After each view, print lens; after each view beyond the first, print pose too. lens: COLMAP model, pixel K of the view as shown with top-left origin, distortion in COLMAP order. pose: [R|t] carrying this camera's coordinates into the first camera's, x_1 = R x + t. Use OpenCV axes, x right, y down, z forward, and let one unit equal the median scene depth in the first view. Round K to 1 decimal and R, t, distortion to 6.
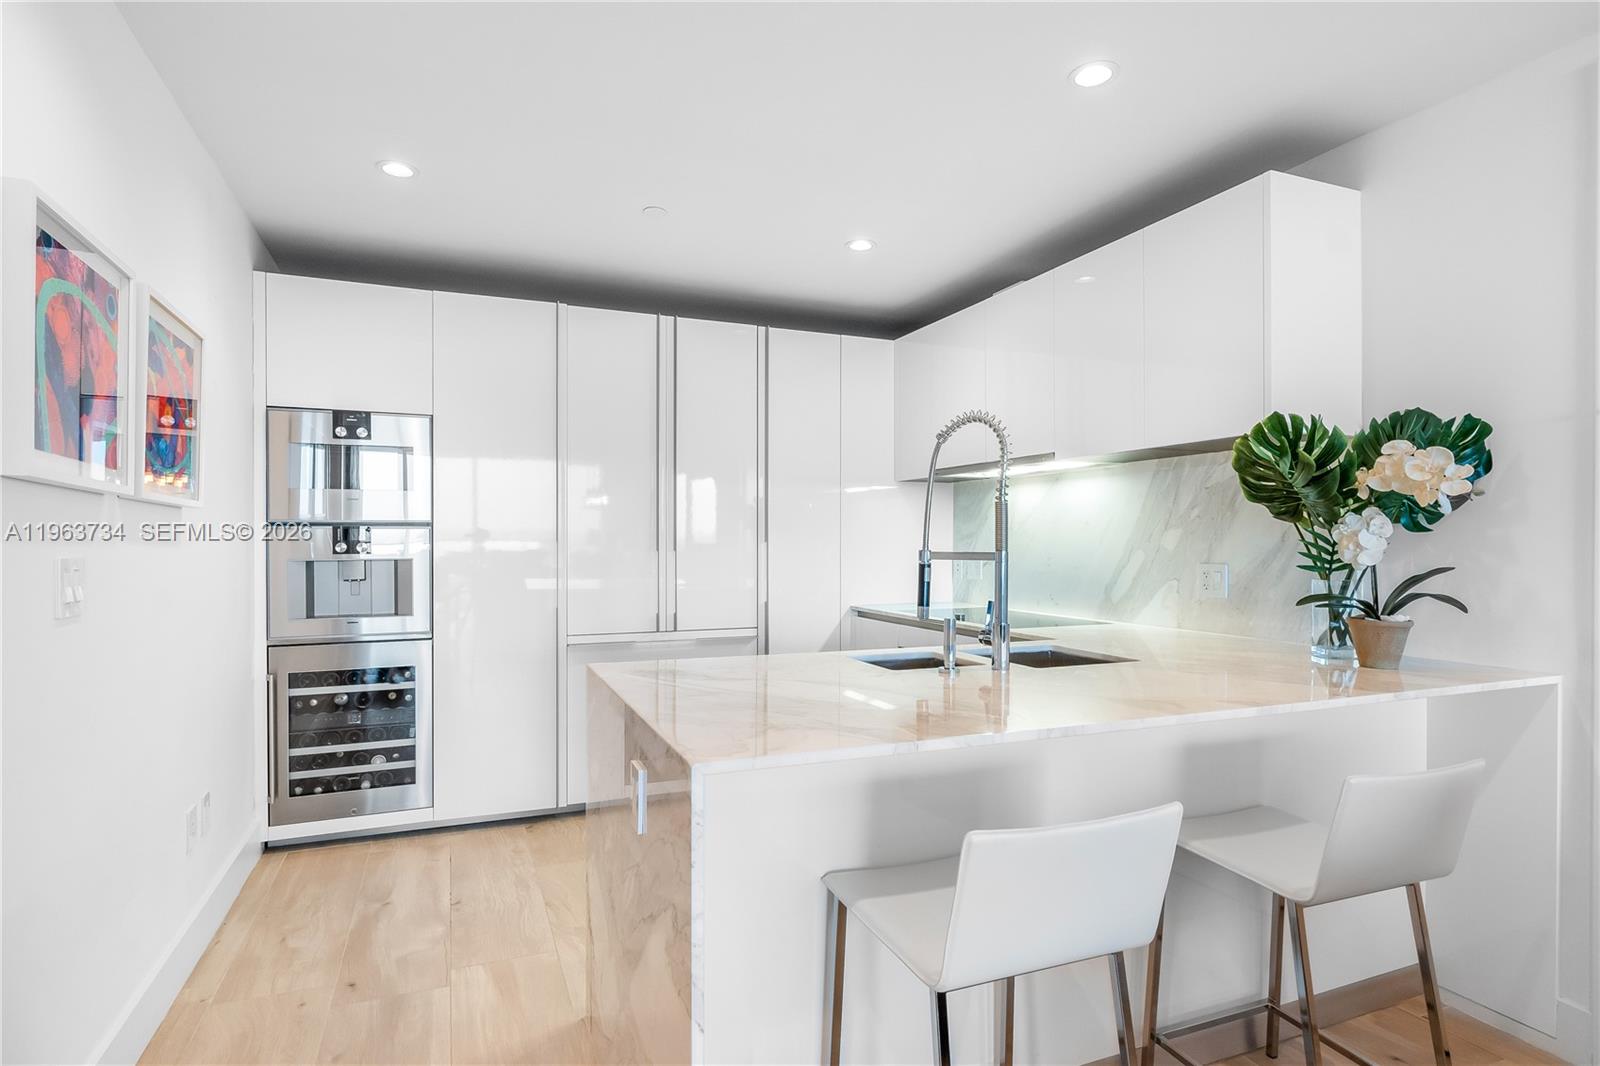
lens RADIAL K [[825.5, 0, 802.9], [0, 825.5, 539.4], [0, 0, 1]] dist [-0.001612, -0.000061]
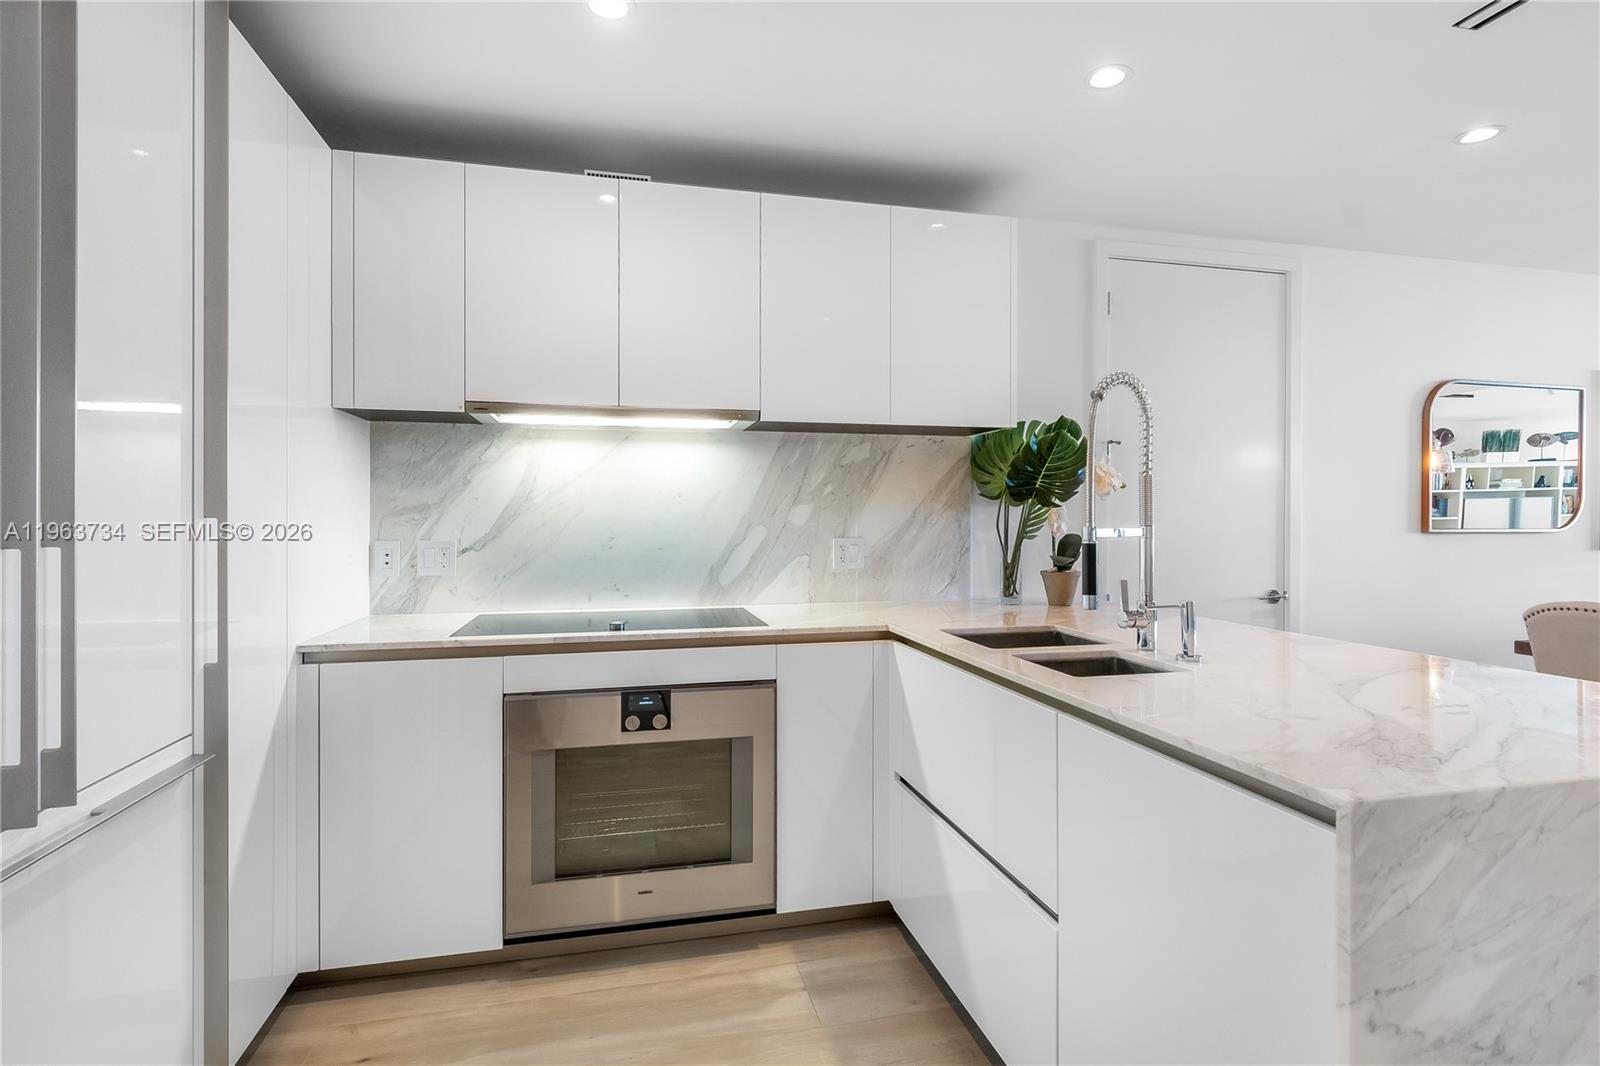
lens RADIAL K [[784.2, 0, 805.0], [0, 784.2, 527.0], [0, 0, 1]] dist [0.002469, 0.001388]
pose [[0.156848, -0.003309, 0.987617, -0.467852], [0.000991, 0.999994, 0.003194, 0.011603], [-0.987622, 0.000478, 0.156850, 0.810451]]
